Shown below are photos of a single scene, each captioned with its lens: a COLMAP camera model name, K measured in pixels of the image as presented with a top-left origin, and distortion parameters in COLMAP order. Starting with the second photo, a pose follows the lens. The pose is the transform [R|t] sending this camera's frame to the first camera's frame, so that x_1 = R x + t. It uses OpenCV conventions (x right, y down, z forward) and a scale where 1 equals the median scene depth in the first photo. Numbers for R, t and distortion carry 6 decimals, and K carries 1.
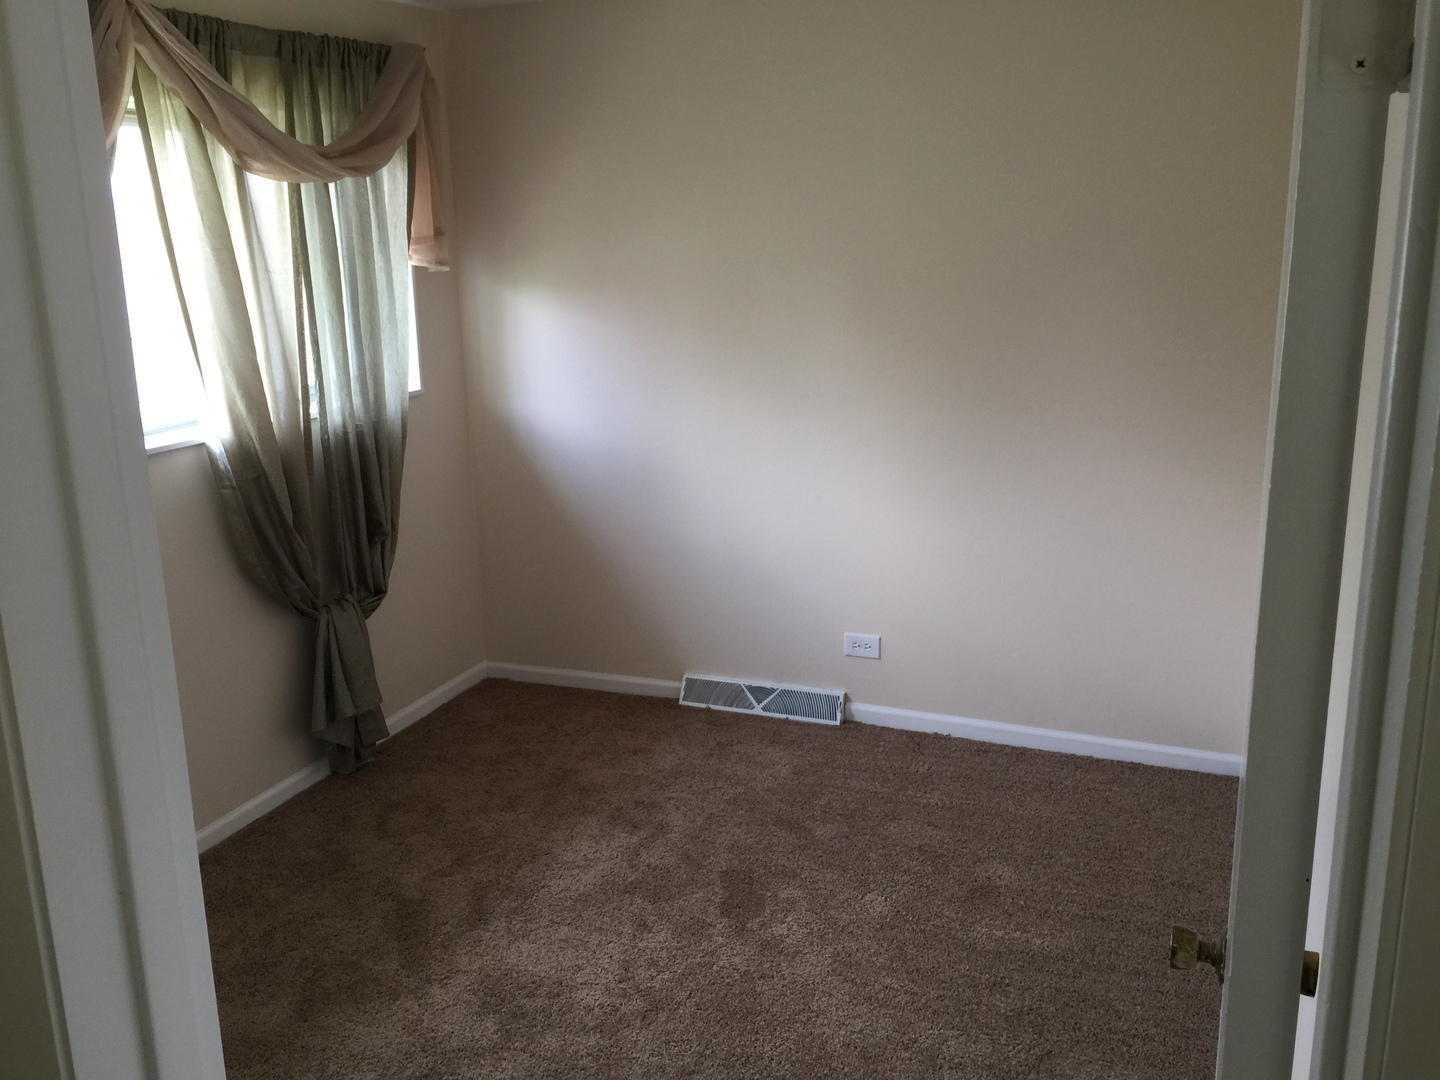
lens RADIAL K [[1239.0, 0, 720.0], [0, 1239.0, 540.0], [0, 0, 1]] dist [0.070735, -0.117865]
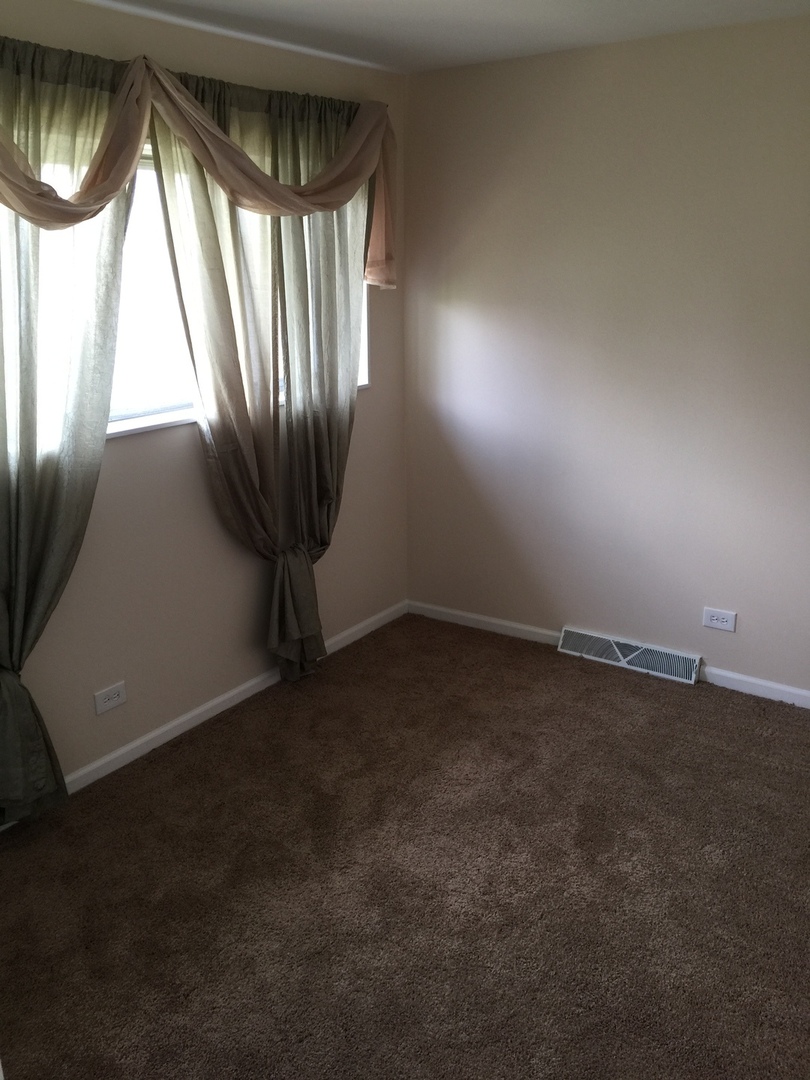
lens RADIAL K [[929.2, 0, 405.0], [0, 929.2, 540.0], [0, 0, 1]] dist [0.070735, -0.117865]
pose [[0.974484, 0.073517, -0.212077, 0.009276], [-0.062828, 0.996412, 0.056715, -0.023656], [0.215486, -0.041944, 0.975606, 0.099906]]
